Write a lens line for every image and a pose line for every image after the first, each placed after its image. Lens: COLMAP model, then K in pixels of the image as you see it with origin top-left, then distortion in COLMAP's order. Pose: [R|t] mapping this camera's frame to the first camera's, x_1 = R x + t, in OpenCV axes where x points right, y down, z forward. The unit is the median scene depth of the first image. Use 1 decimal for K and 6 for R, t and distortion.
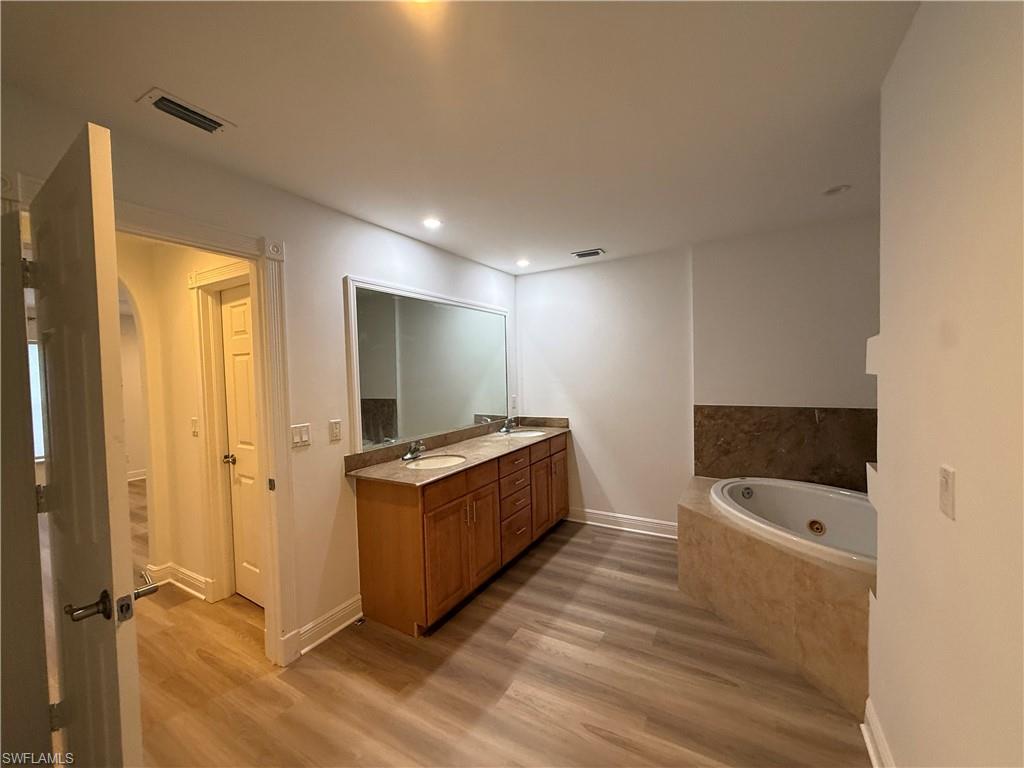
lens RADIAL K [[408.9, 0, 512.0], [0, 408.9, 384.0], [0, 0, 1]] dist [-0.001100, -0.000180]
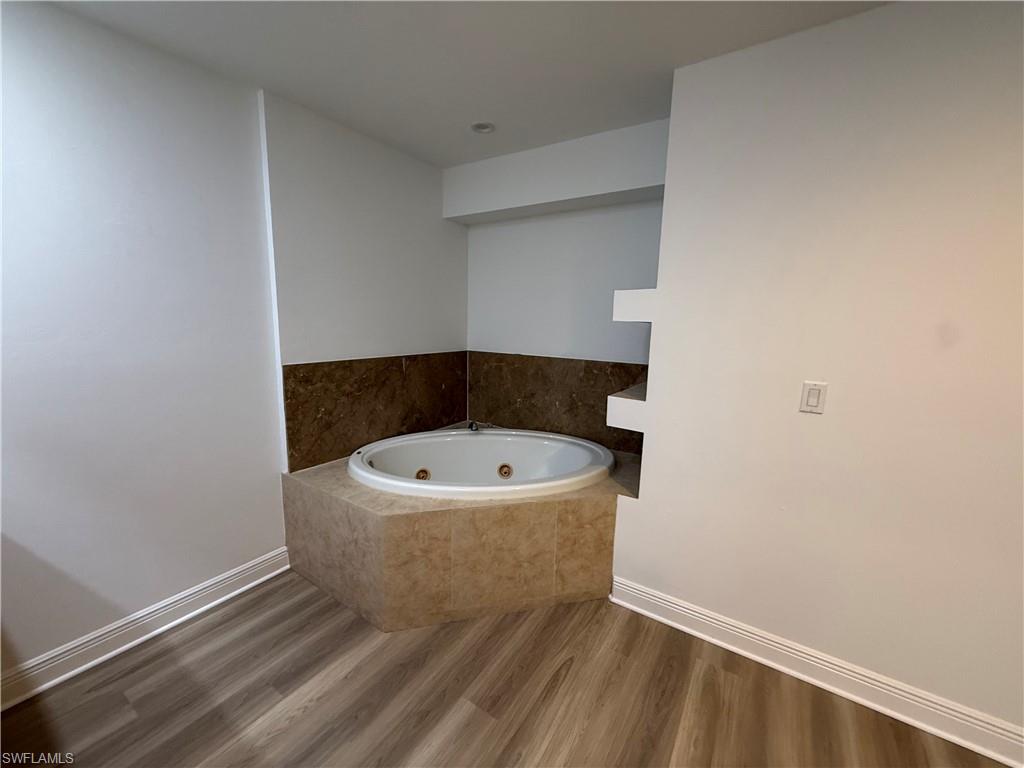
lens RADIAL K [[408.9, 0, 512.0], [0, 408.9, 384.0], [0, 0, 1]] dist [-0.001100, -0.000180]
pose [[0.054526, -0.135856, 0.989227, -0.176160], [0.006216, 0.990728, 0.135720, -0.004110], [-0.998493, -0.001251, 0.054864, 0.656487]]
